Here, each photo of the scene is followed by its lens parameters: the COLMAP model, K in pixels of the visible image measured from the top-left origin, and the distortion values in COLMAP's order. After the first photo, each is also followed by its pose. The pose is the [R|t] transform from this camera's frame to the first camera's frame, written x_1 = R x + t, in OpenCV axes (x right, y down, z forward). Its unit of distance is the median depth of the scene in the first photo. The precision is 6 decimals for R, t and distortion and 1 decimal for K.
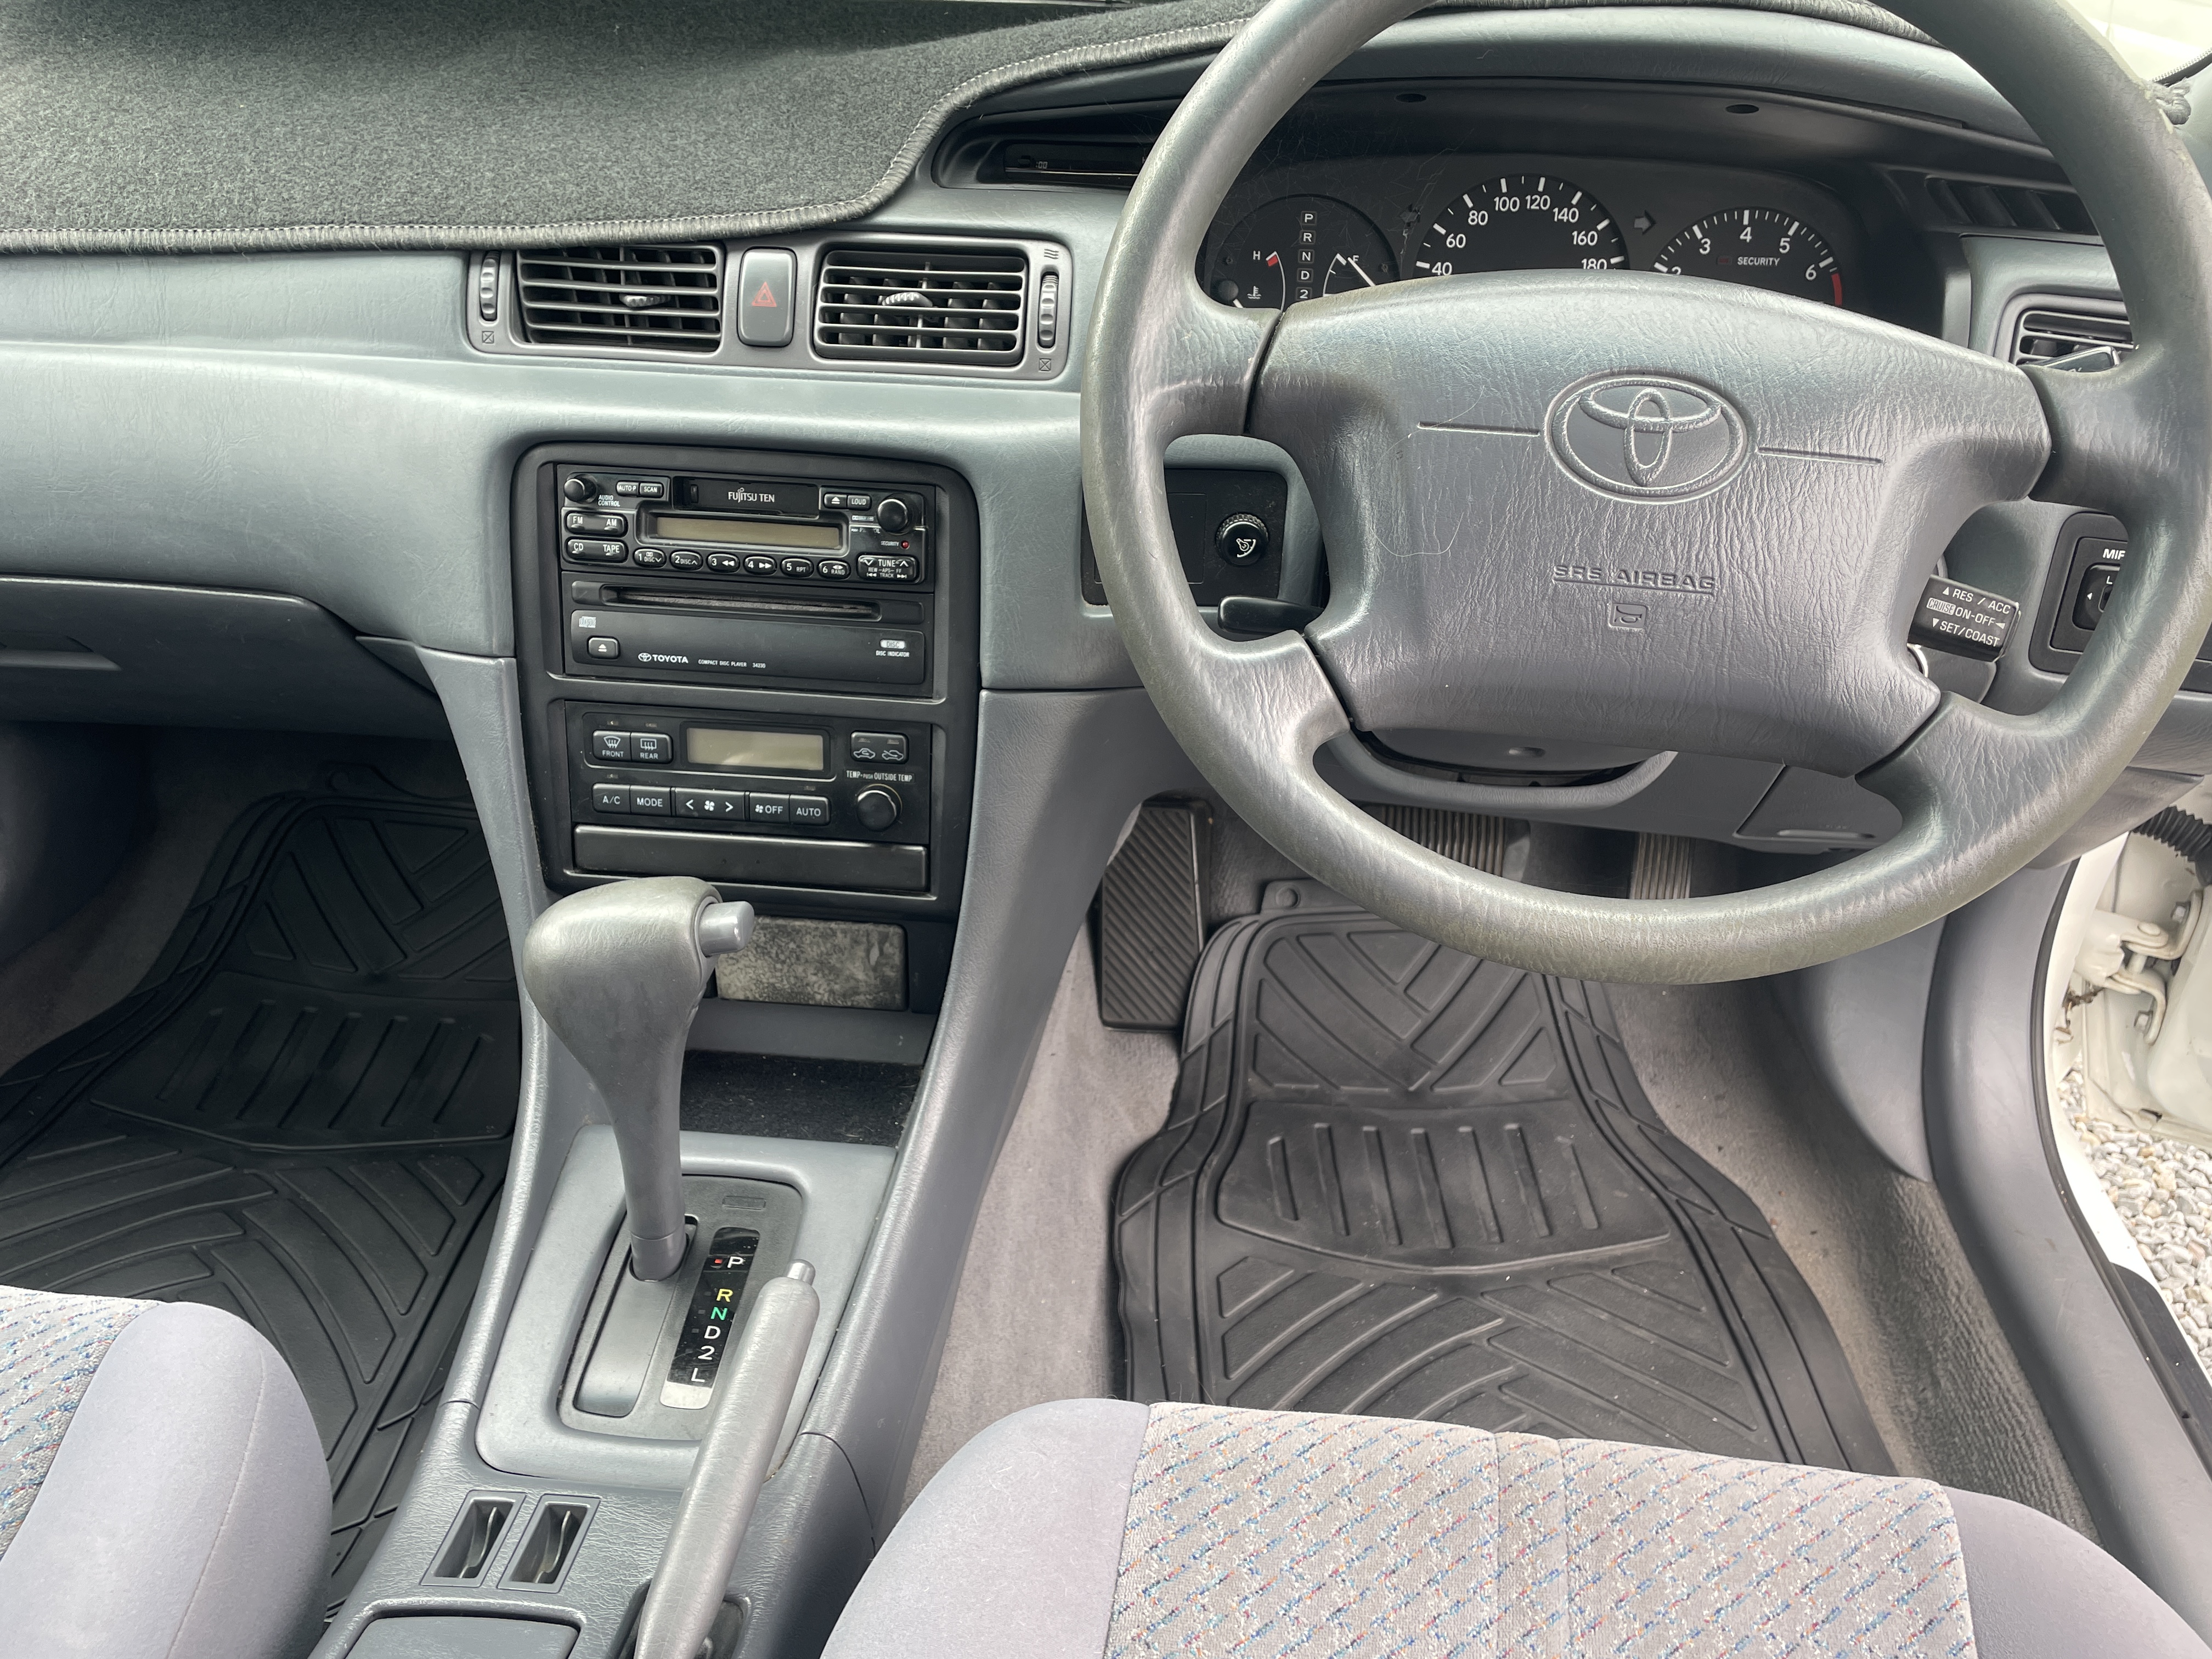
lens RADIAL K [[1672.0, 0, 1110.0], [0, 1672.0, 804.0], [0, 0, 1]] dist [0.099874, -0.146322]
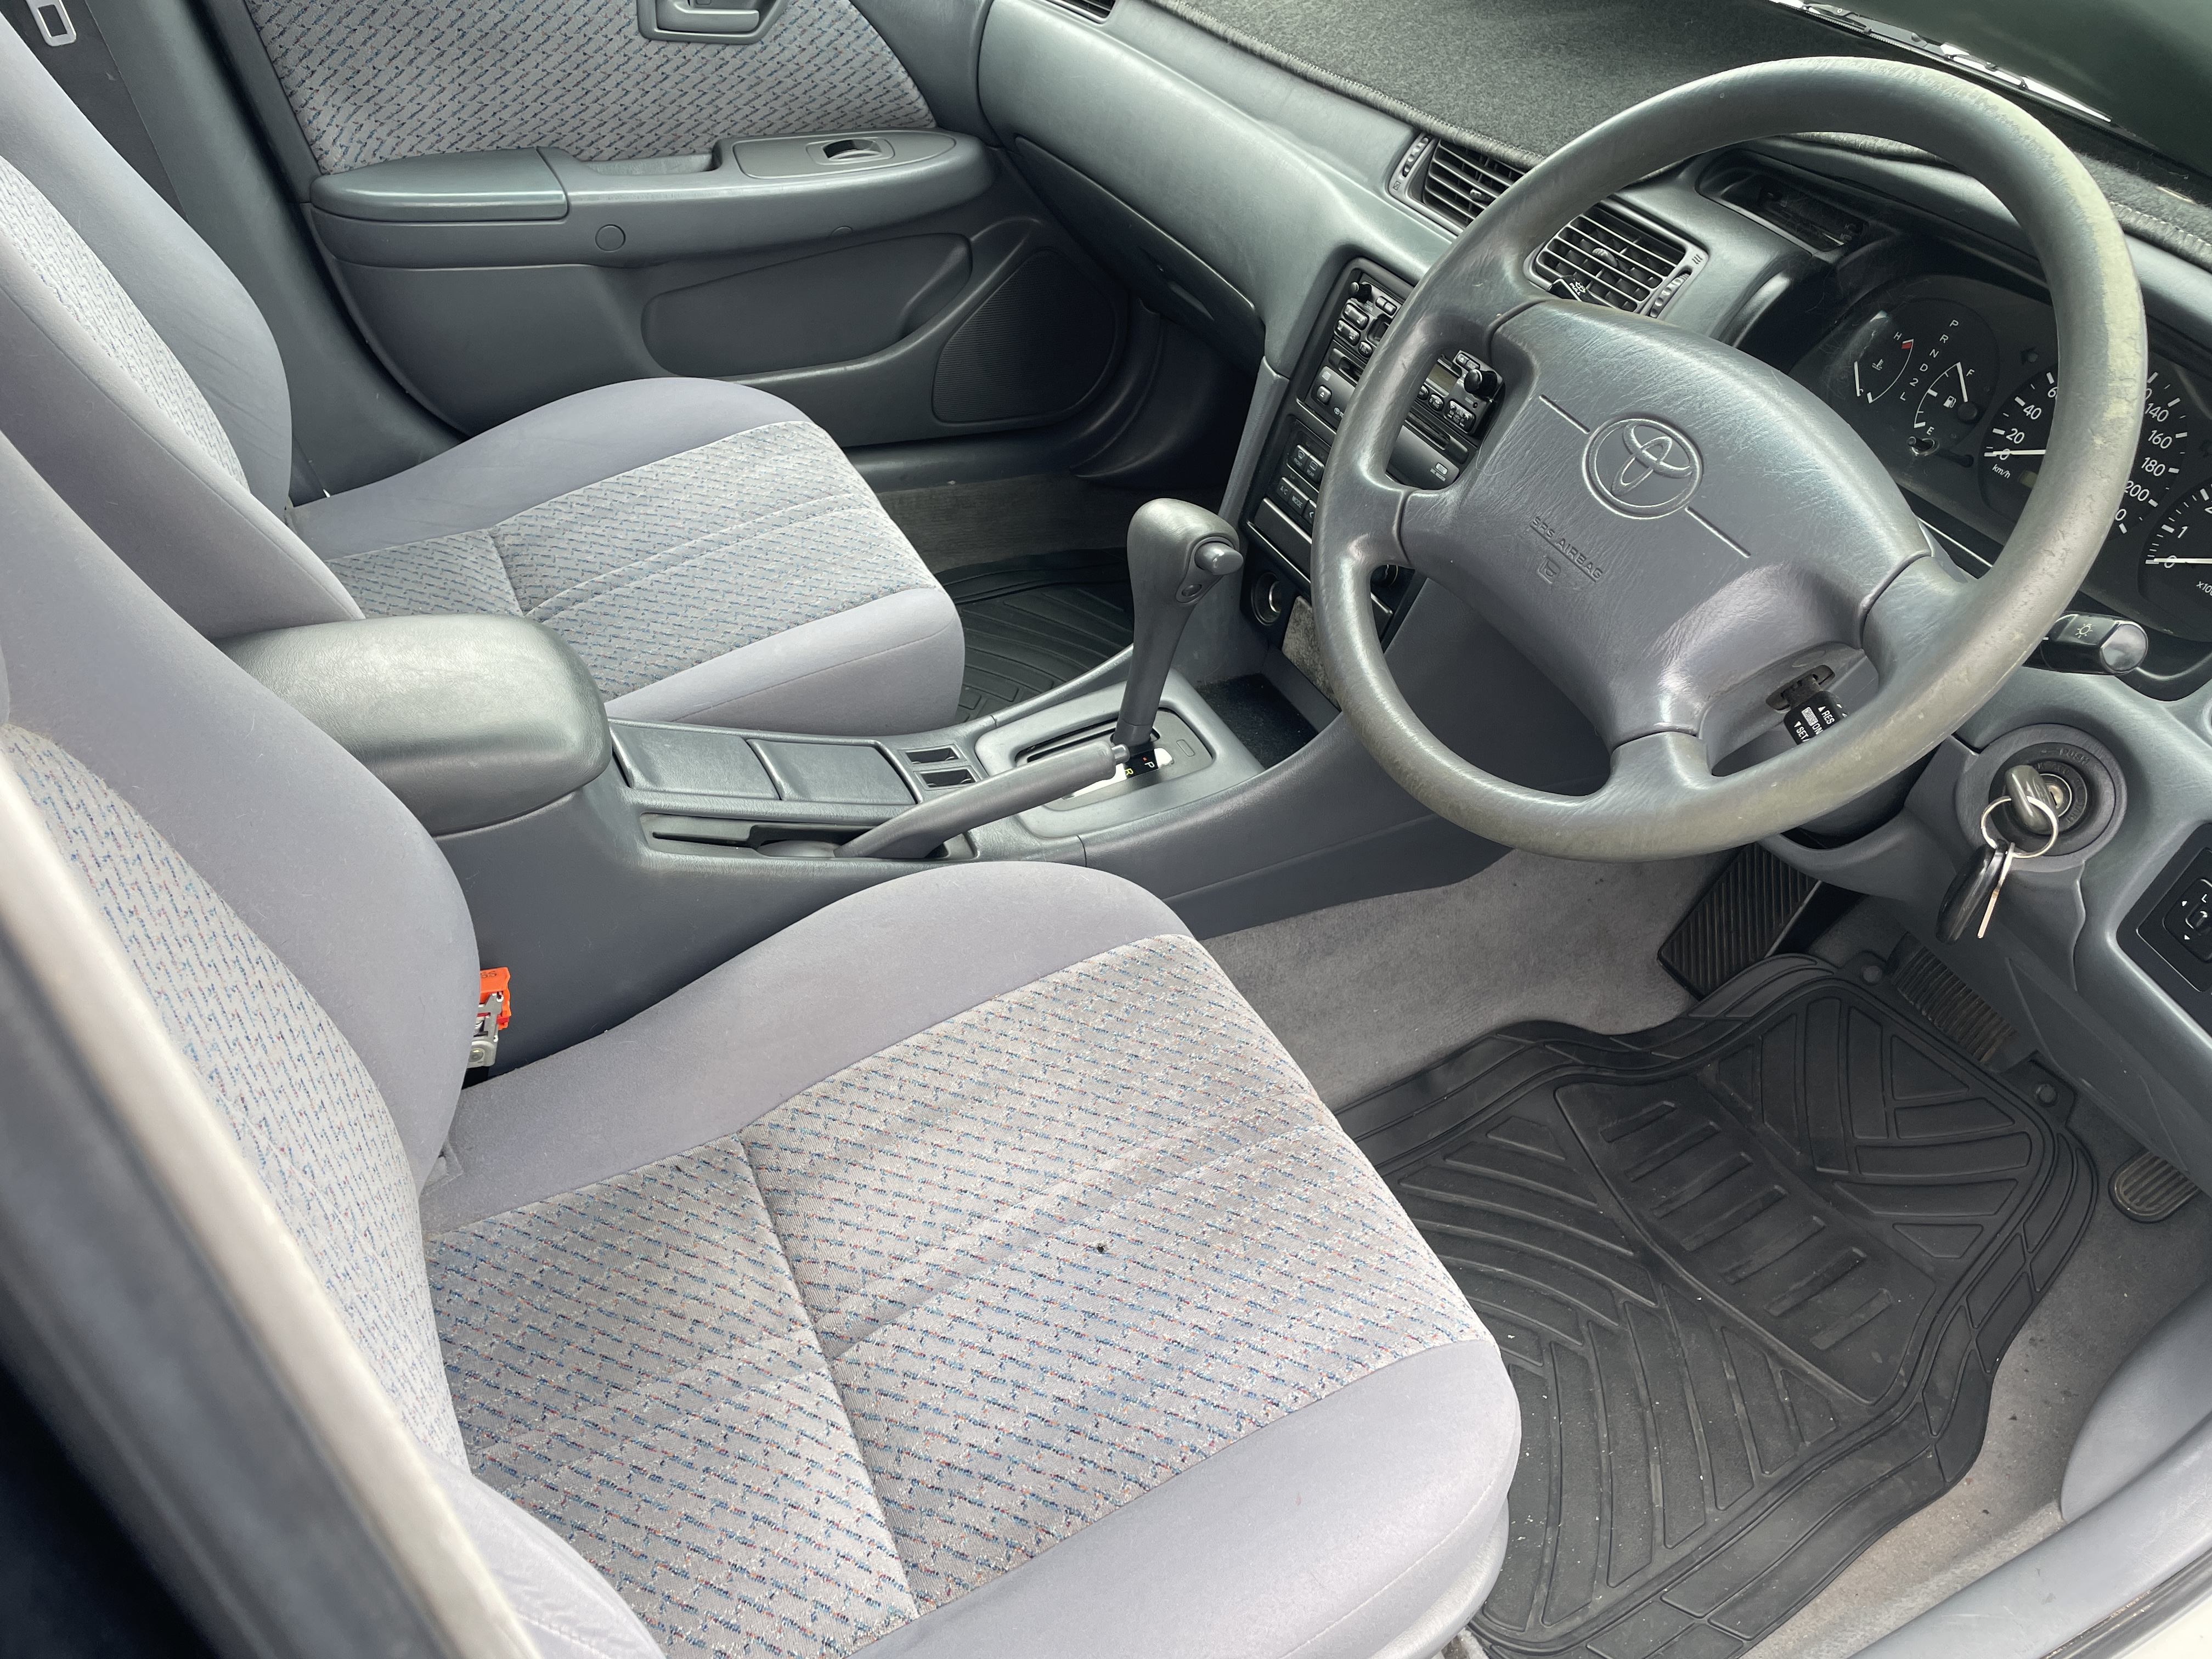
lens RADIAL K [[1672.0, 0, 1110.0], [0, 1672.0, 804.0], [0, 0, 1]] dist [0.099874, -0.146322]
pose [[0.534766, 0.553756, -0.638263, 0.769356], [-0.528723, 0.808488, 0.258456, -0.084102], [0.659149, 0.199251, 0.725135, -0.155230]]
